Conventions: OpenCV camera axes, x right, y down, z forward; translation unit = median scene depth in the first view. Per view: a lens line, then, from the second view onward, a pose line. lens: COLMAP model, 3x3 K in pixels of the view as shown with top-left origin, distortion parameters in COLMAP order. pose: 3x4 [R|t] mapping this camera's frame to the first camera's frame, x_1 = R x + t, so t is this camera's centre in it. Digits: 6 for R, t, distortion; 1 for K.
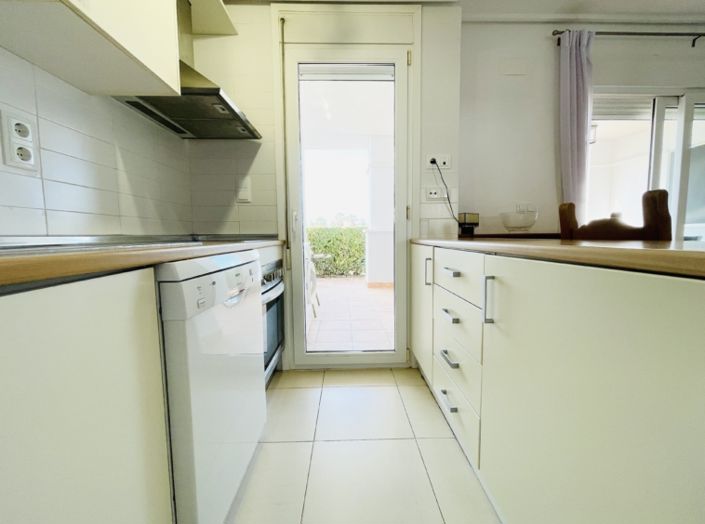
lens RADIAL K [[284.9, 0, 352.1], [0, 284.9, 256.2], [0, 0, 1]] dist [-0.001499, 0.000867]
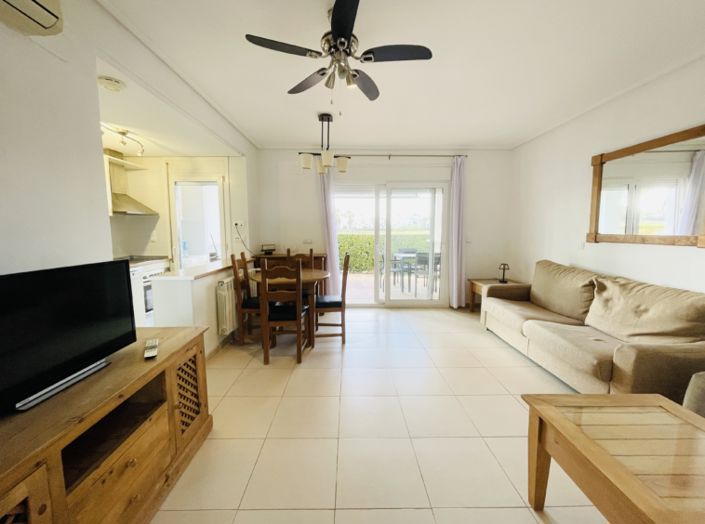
lens RADIAL K [[284.9, 0, 349.6], [0, 284.9, 258.7], [0, 0, 1]] dist [-0.001499, 0.000867]
pose [[0.999470, 0.016071, -0.028311, 1.260289], [-0.015235, 0.999448, 0.029531, -0.145682], [0.028770, -0.029084, 0.999163, -1.233733]]
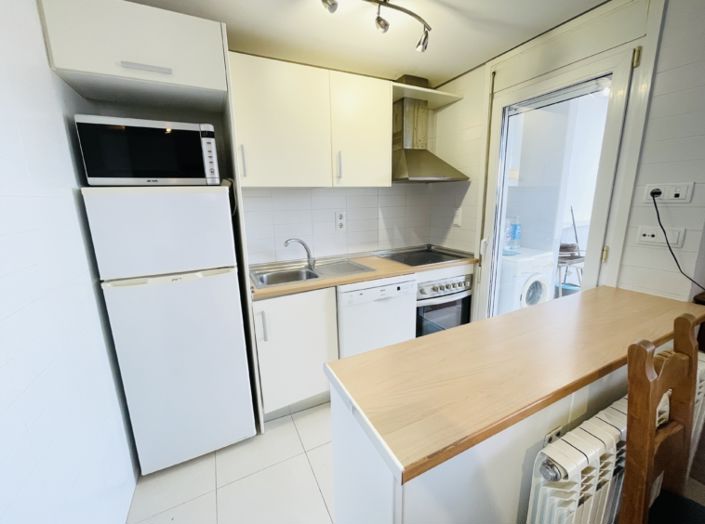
lens RADIAL K [[284.9, 0, 352.7], [0, 284.9, 258.2], [0, 0, 1]] dist [-0.001499, 0.000867]
pose [[0.418808, 0.189319, -0.888120, 0.653747], [-0.048481, 0.981293, 0.186319, -0.271303], [0.906780, -0.034975, 0.420152, -0.025799]]
